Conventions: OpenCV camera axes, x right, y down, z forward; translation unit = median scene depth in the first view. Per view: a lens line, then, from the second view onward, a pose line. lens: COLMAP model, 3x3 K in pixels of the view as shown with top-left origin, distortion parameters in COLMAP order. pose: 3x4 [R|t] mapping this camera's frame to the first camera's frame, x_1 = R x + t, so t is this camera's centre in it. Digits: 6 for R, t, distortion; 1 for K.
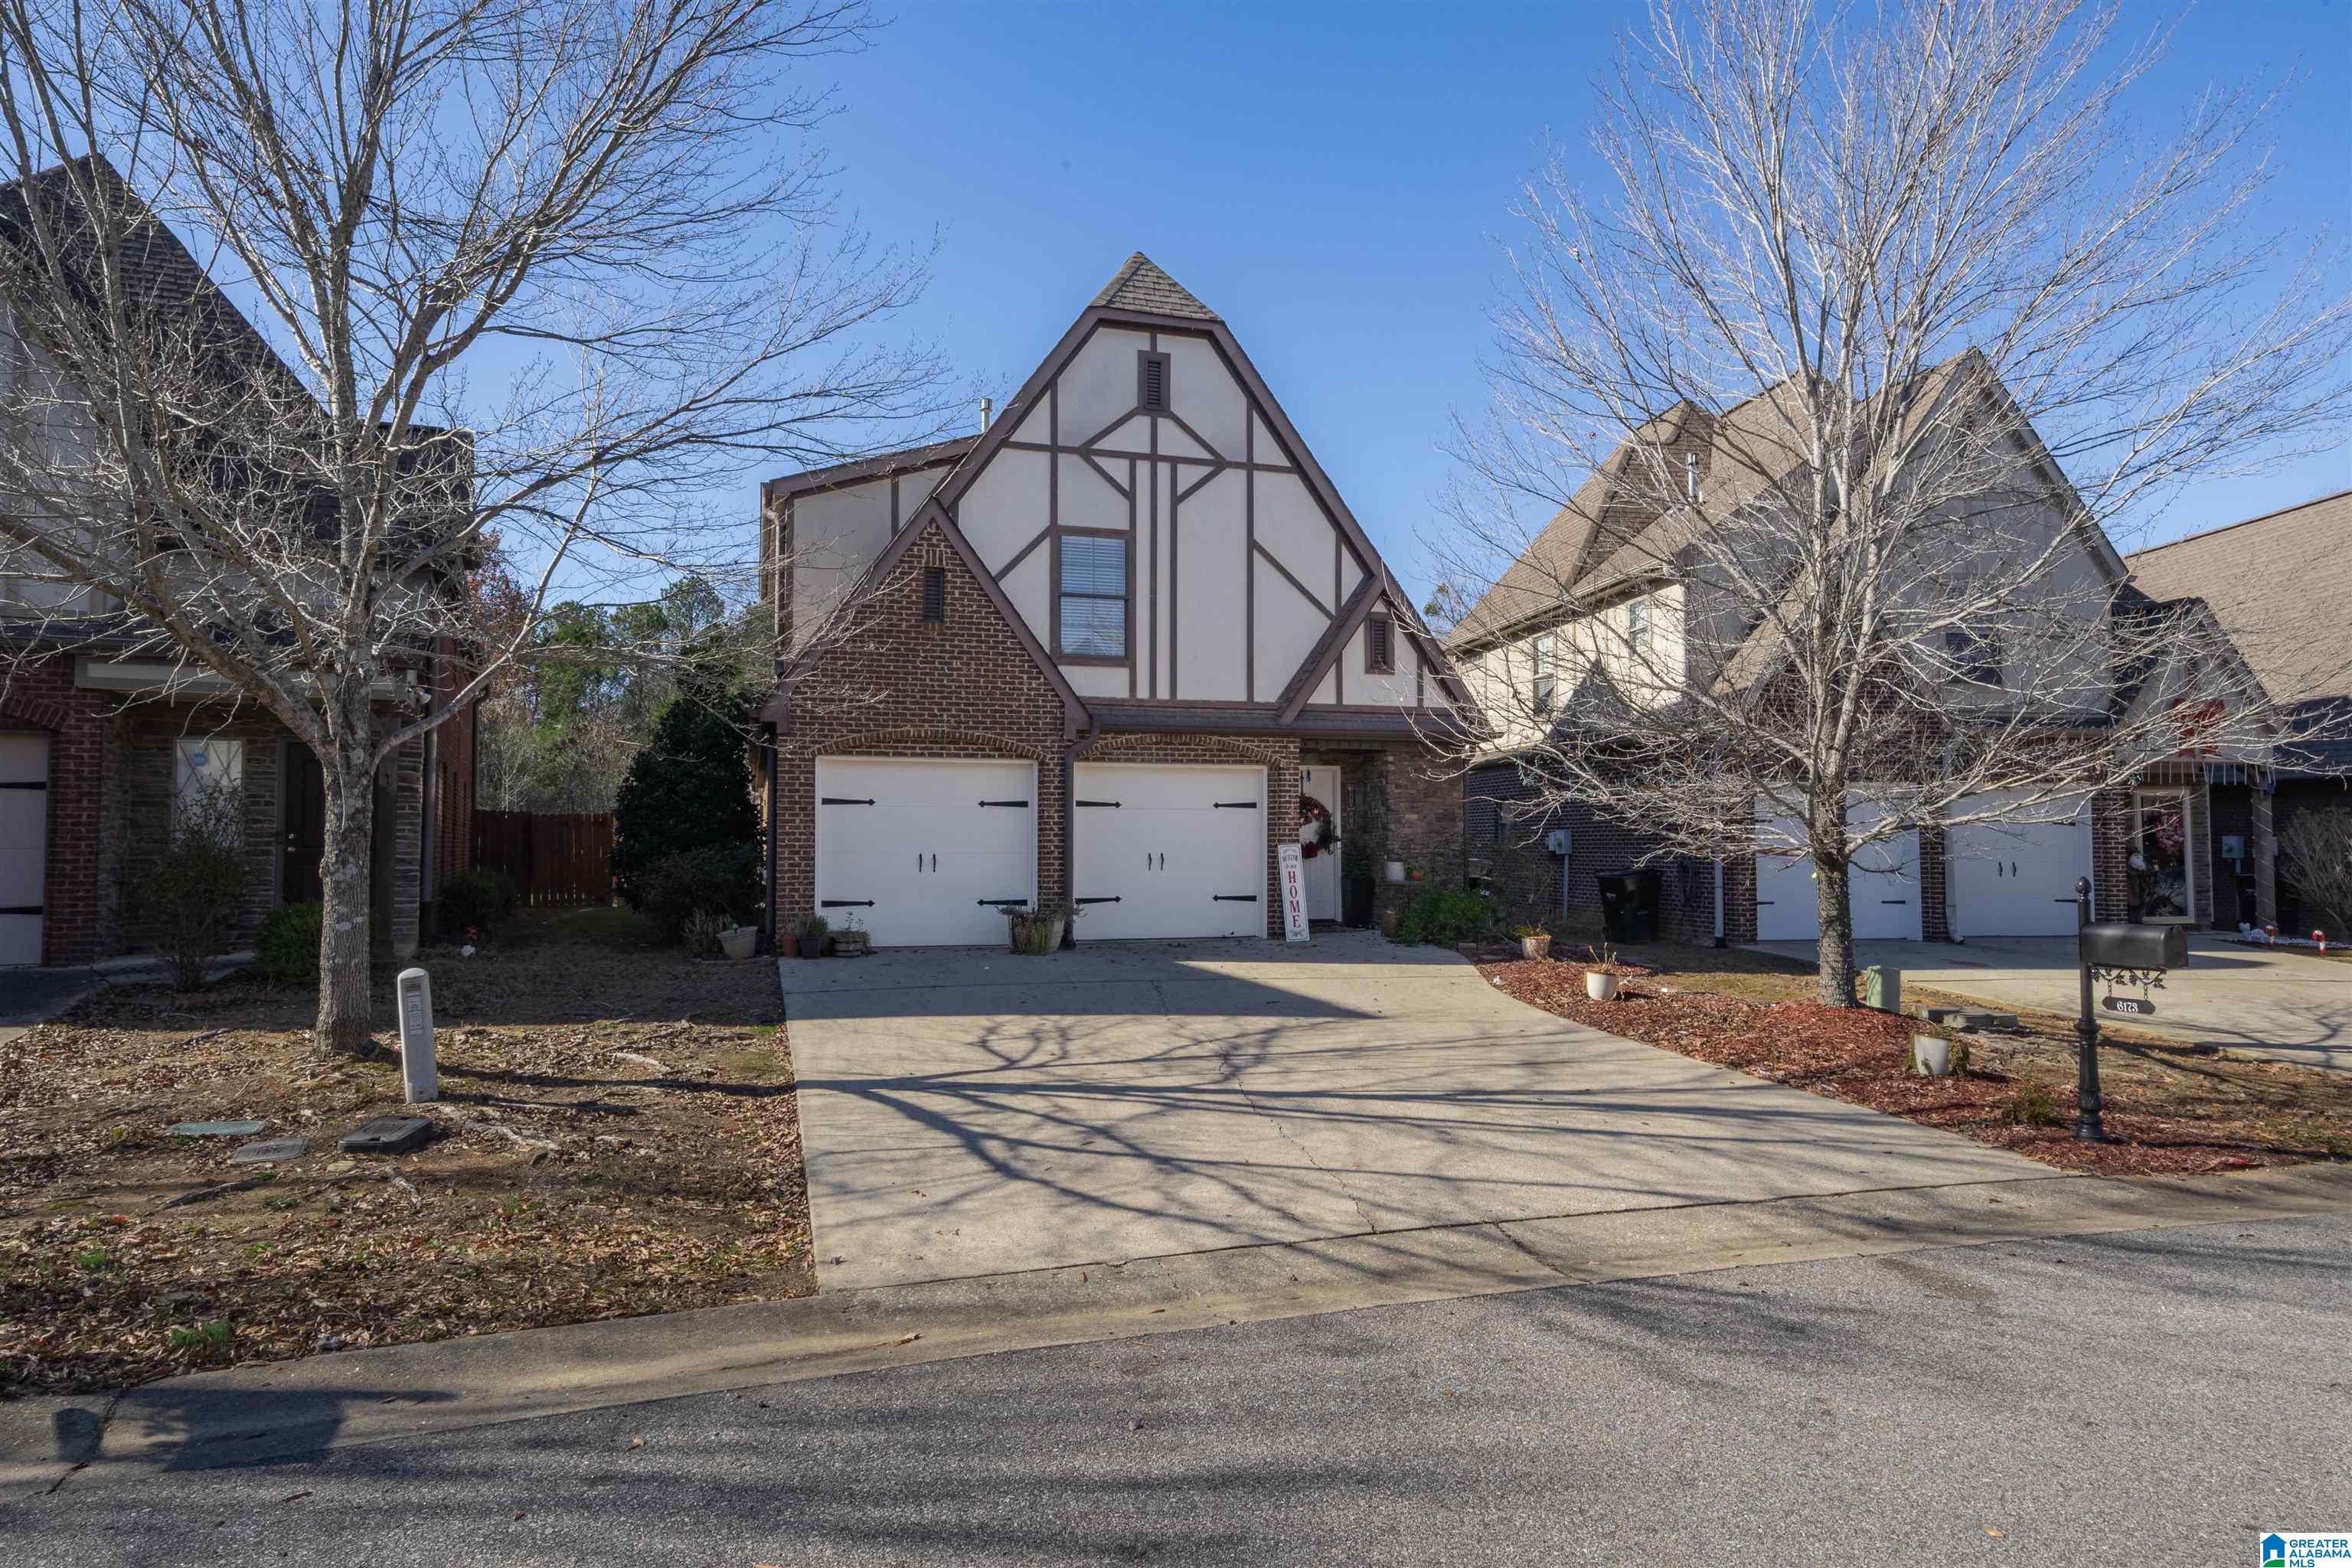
lens RADIAL K [[1317.3, 0, 1176.4], [0, 1317.3, 790.7], [0, 0, 1]] dist [0.012828, -0.003346]
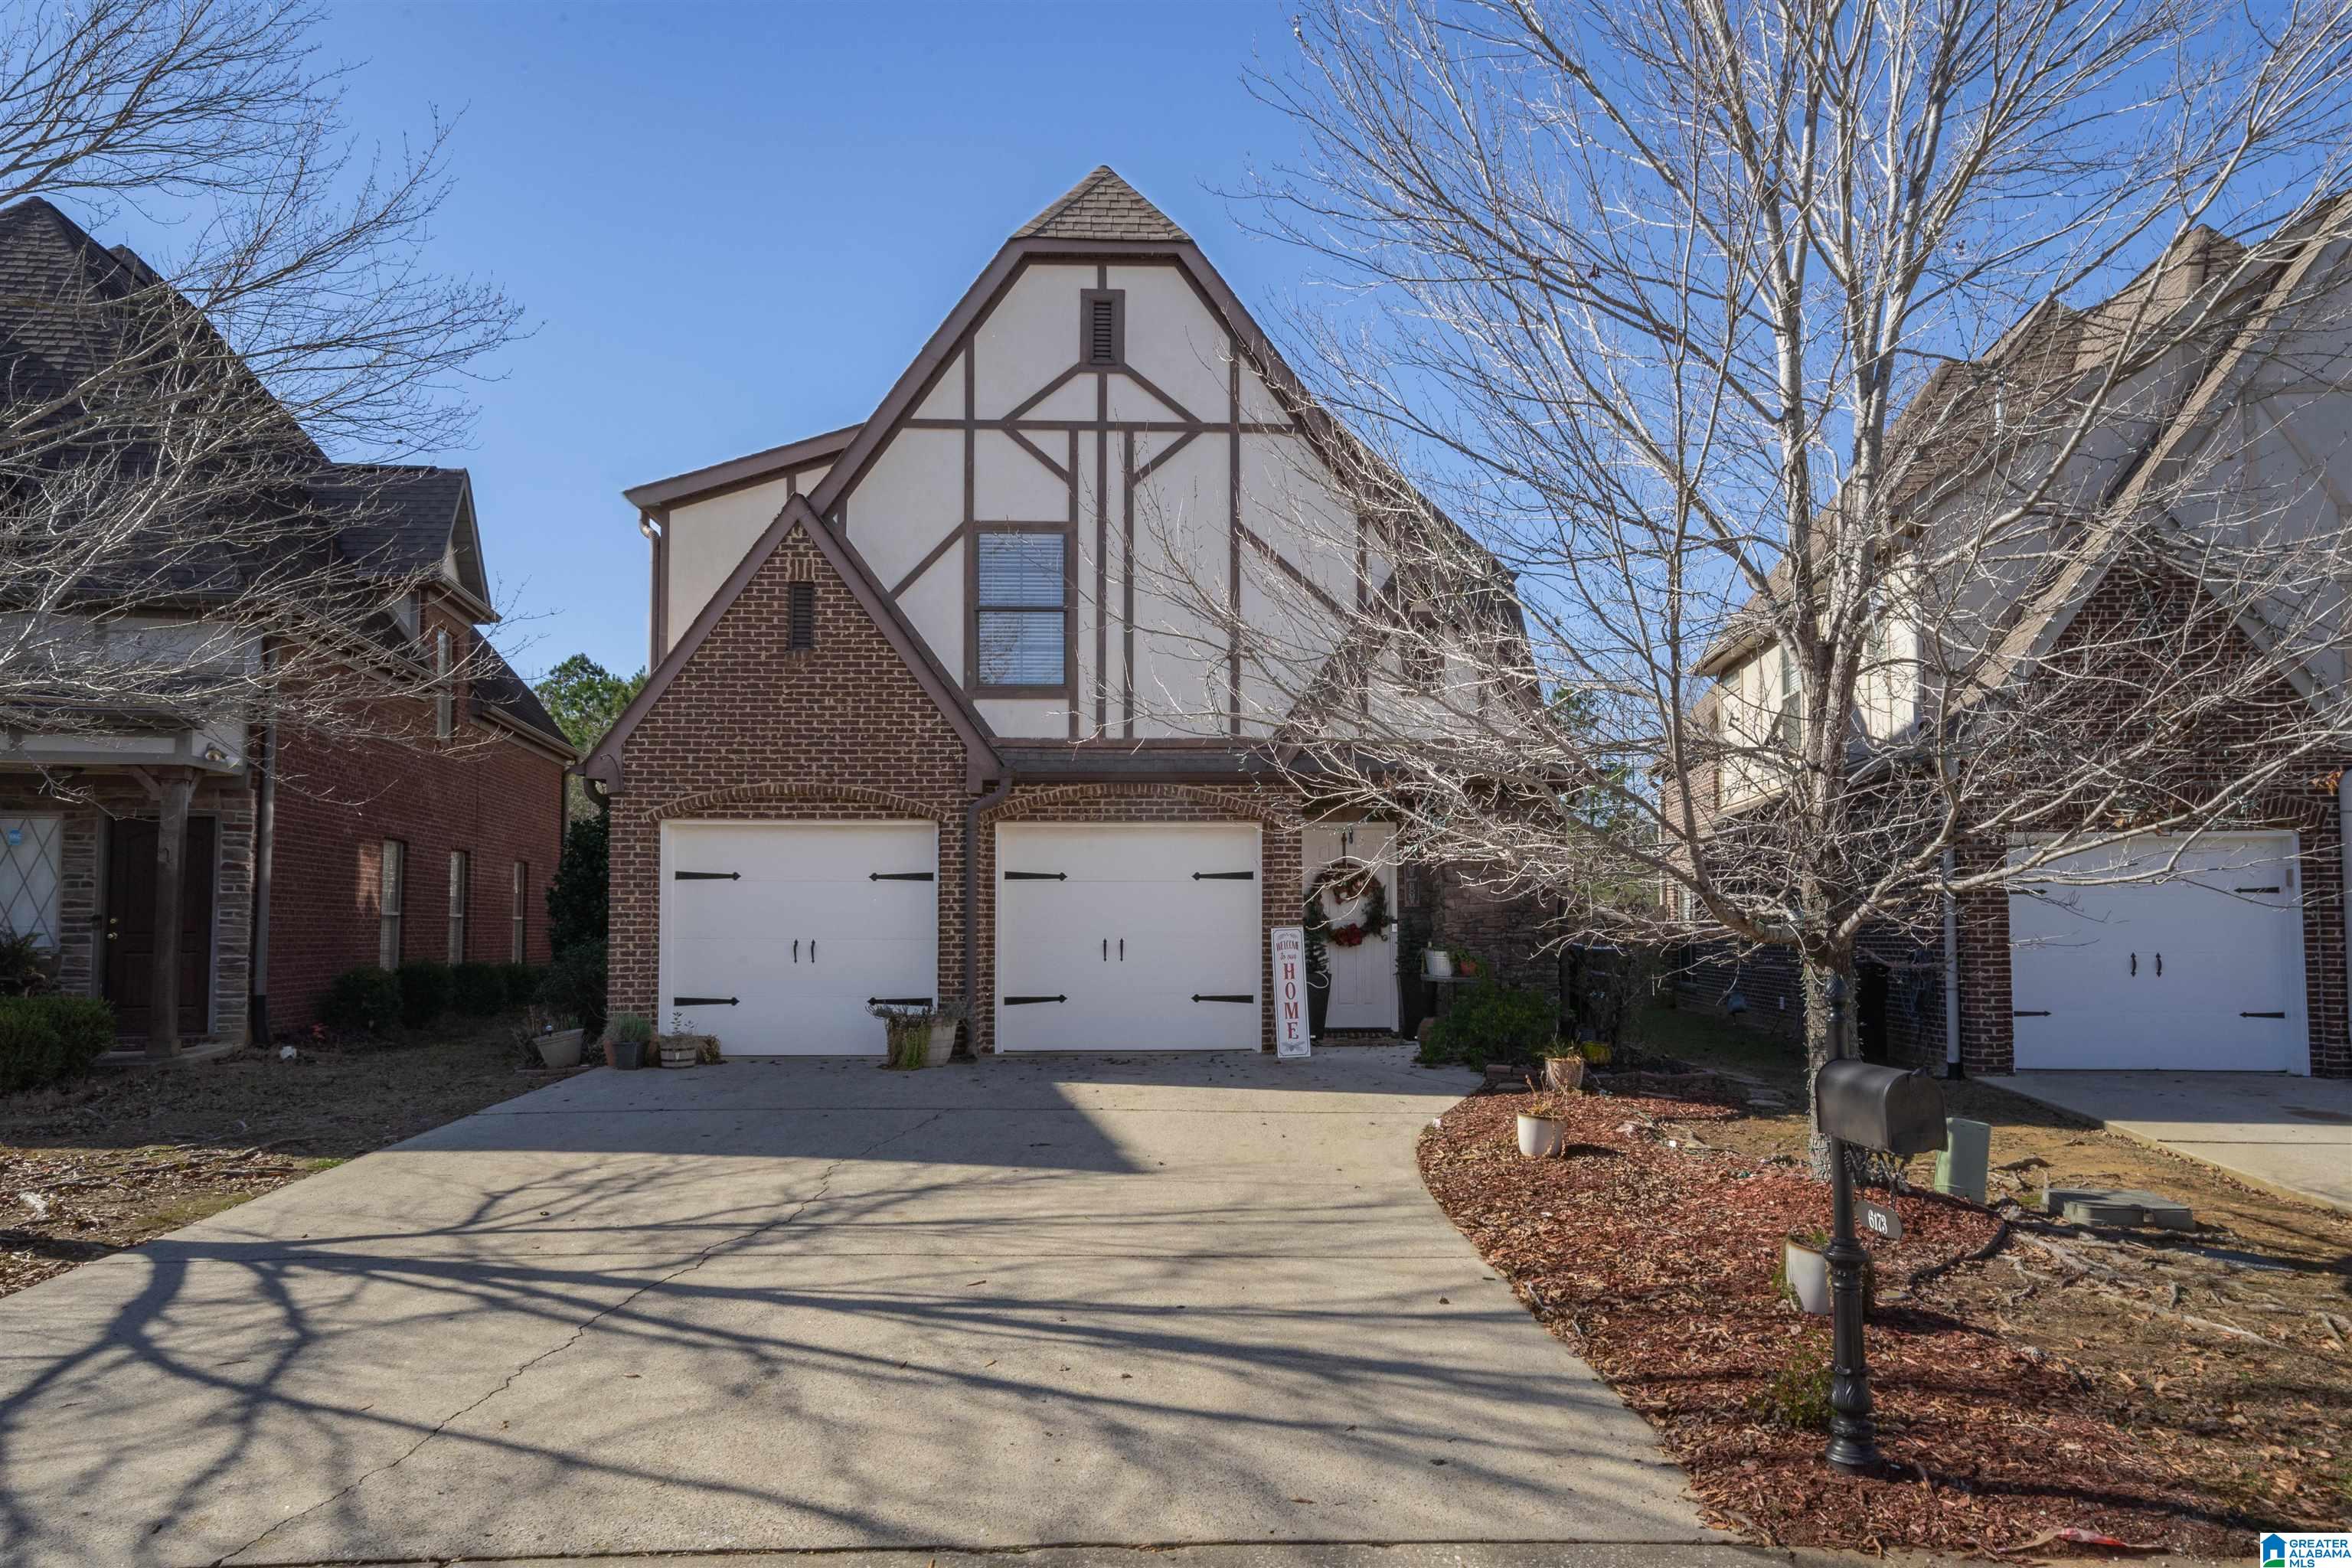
lens RADIAL K [[1556.1, 0, 1196.5], [0, 1556.1, 844.5], [0, 0, 1]] dist [0.025463, 0.006966]
pose [[0.967229, -0.014709, -0.253479, 0.266435], [0.011734, 0.999843, -0.013247, 0.004880], [0.253634, 0.009838, 0.967250, 0.135581]]
